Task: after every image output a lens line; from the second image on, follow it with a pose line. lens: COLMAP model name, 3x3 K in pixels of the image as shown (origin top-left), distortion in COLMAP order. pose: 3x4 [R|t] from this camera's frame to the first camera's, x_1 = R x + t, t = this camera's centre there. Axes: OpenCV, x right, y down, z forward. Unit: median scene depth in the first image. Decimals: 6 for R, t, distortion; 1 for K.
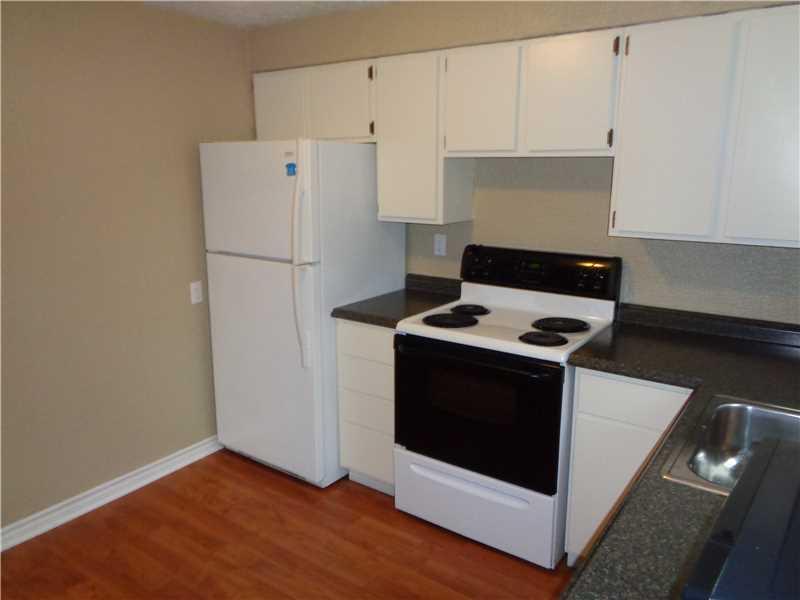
lens RADIAL K [[600.9, 0, 399.6], [0, 600.9, 304.8], [0, 0, 1]] dist [0.001462, 0.002376]
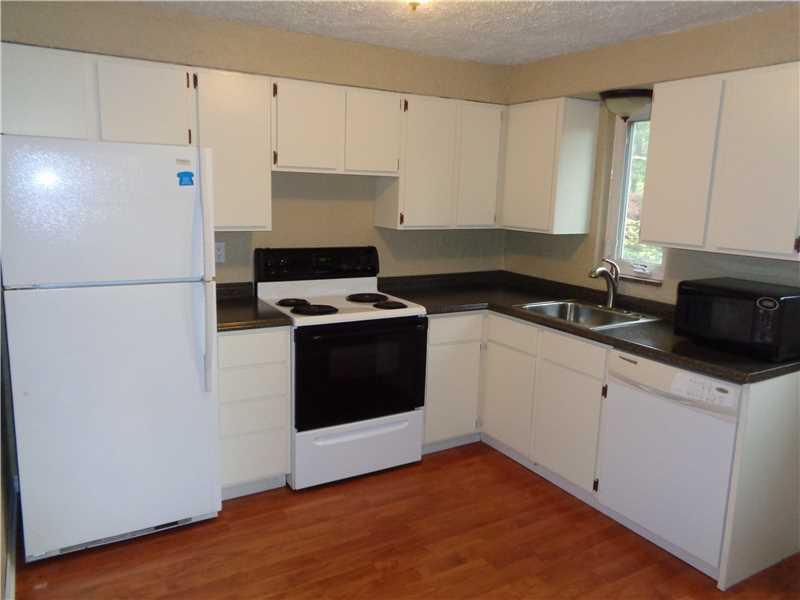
lens RADIAL K [[602.7, 0, 402.8], [0, 602.7, 301.7], [0, 0, 1]] dist [0.010616, -0.000444]
pose [[0.404250, -0.157385, 0.901006, -0.905502], [0.174556, 0.980254, 0.092911, -0.069049], [-0.897838, 0.119717, 0.423740, 0.335255]]
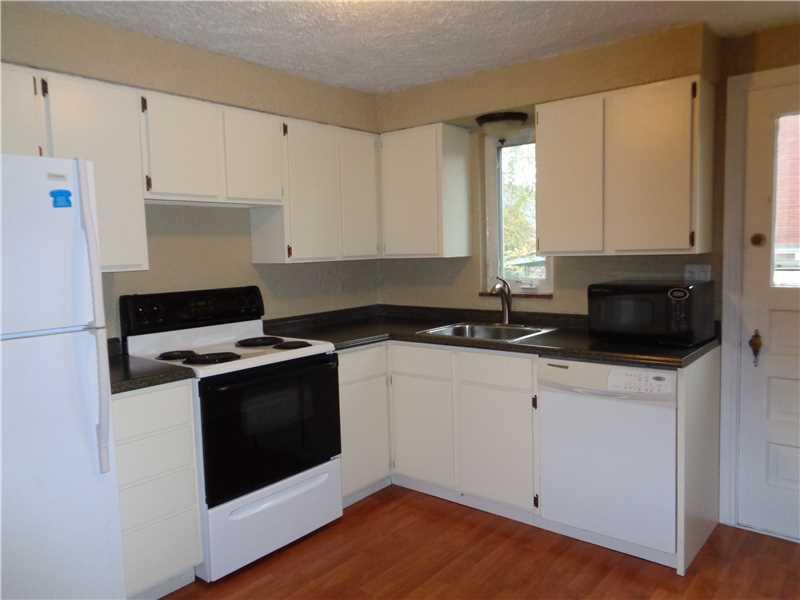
lens RADIAL K [[602.7, 0, 402.8], [0, 602.7, 301.7], [0, 0, 1]] dist [0.010616, -0.000444]
pose [[0.068691, -0.090430, 0.993531, -0.876393], [0.251289, 0.965342, 0.070491, -0.055902], [-0.965471, 0.244822, 0.089034, 0.574809]]
